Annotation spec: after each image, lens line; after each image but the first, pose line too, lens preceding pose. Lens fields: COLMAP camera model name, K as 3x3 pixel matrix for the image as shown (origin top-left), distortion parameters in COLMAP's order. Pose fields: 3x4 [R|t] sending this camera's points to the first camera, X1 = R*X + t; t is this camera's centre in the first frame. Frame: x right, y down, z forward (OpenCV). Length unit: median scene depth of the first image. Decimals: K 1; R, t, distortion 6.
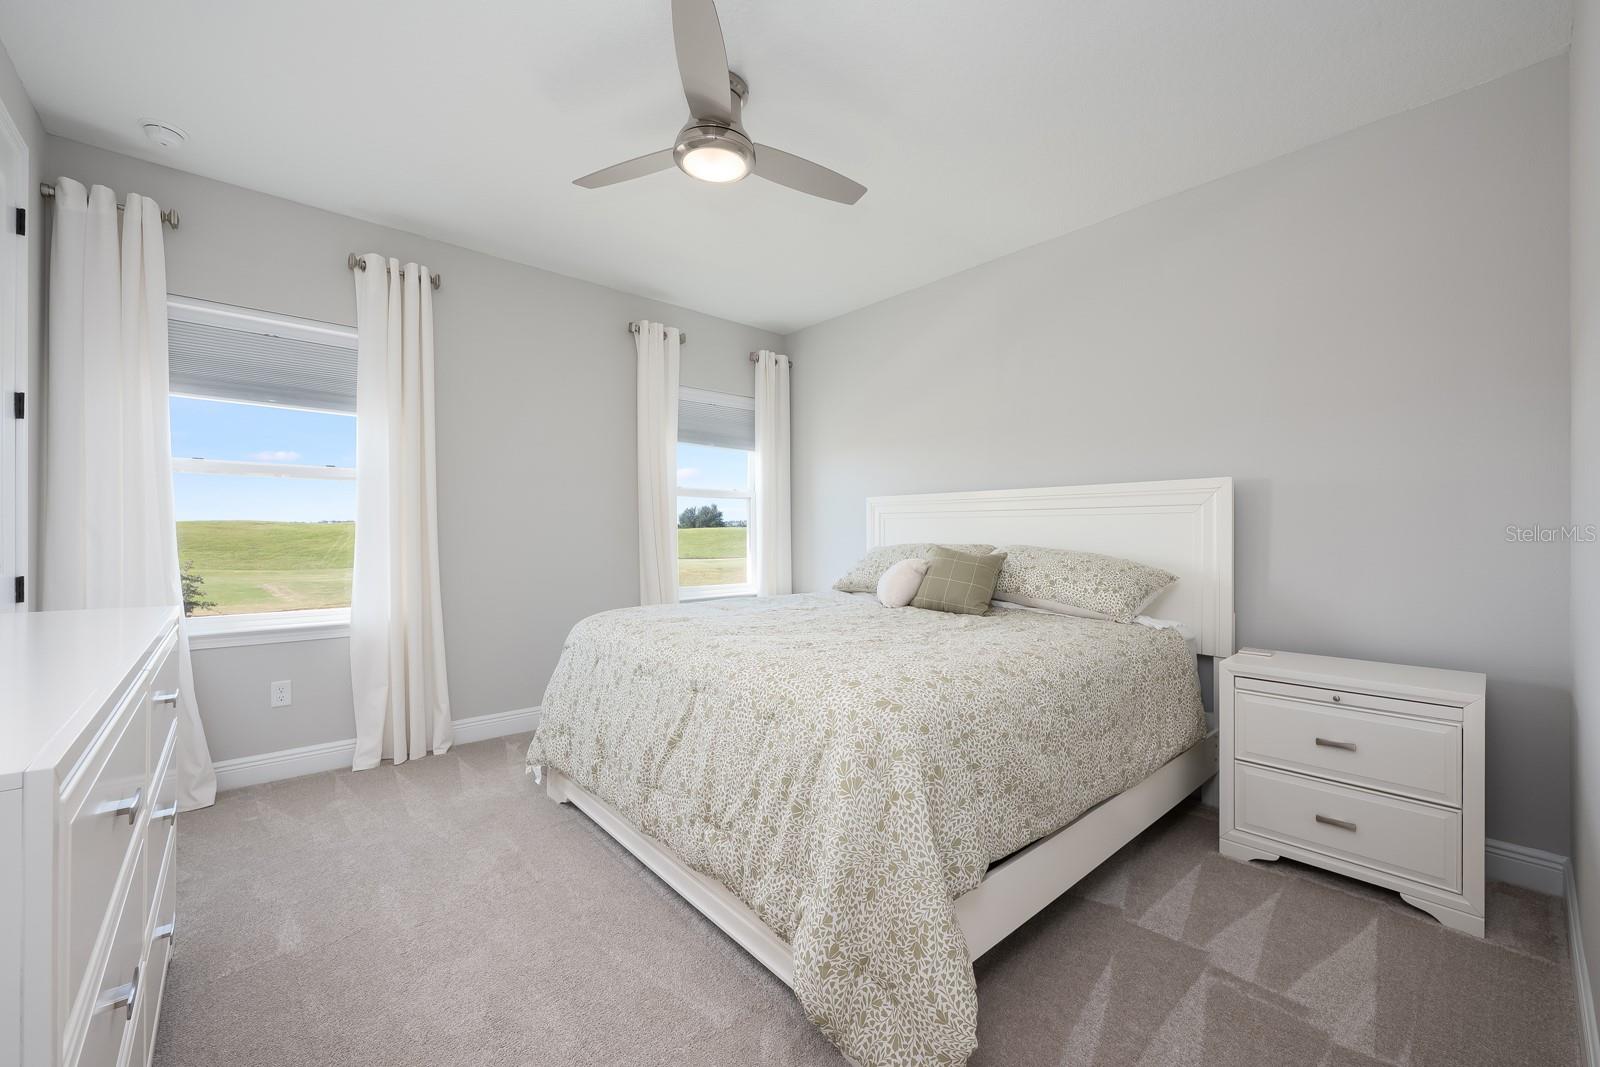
lens RADIAL K [[635.0, 0, 800.0], [0, 635.0, 533.5], [0, 0, 1]] dist [-0.001682, -0.000165]
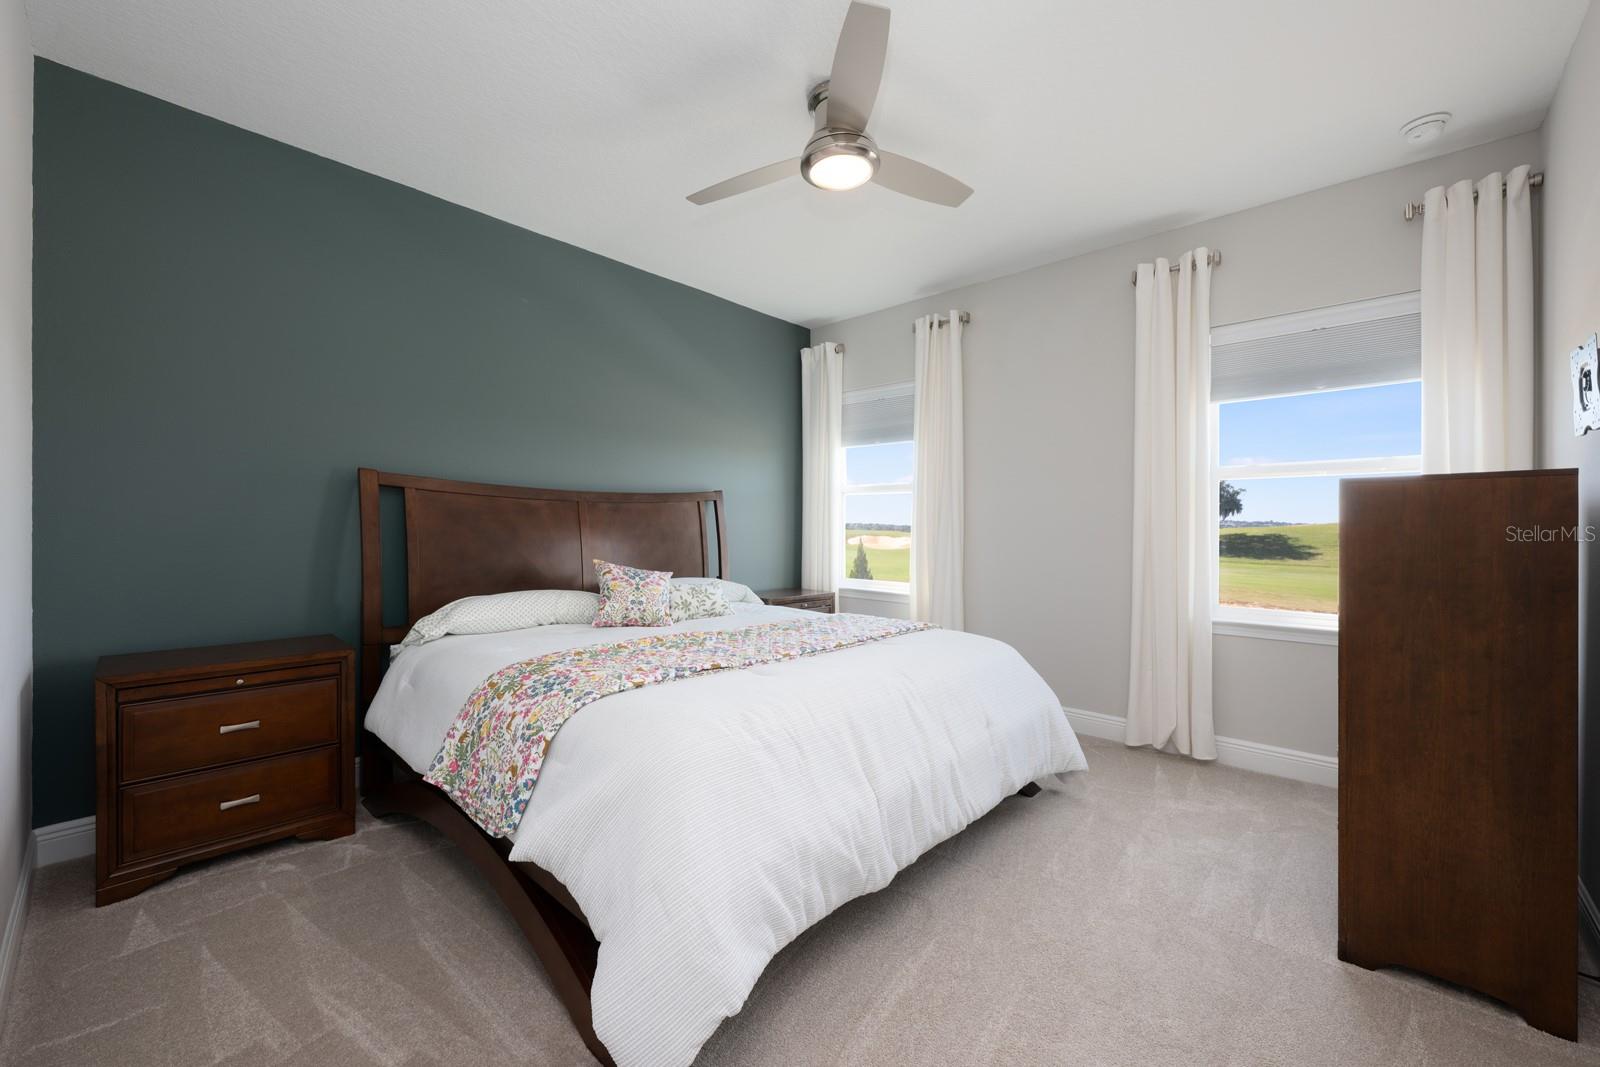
lens RADIAL K [[664.8, 0, 800.0], [0, 664.8, 533.5], [0, 0, 1]] dist [0.001488, 0.000033]
pose [[0.101202, 0.008079, -0.994833, 0.595918], [-0.003890, 0.999963, 0.007725, -0.002071], [0.994858, 0.003088, 0.101230, 0.528113]]
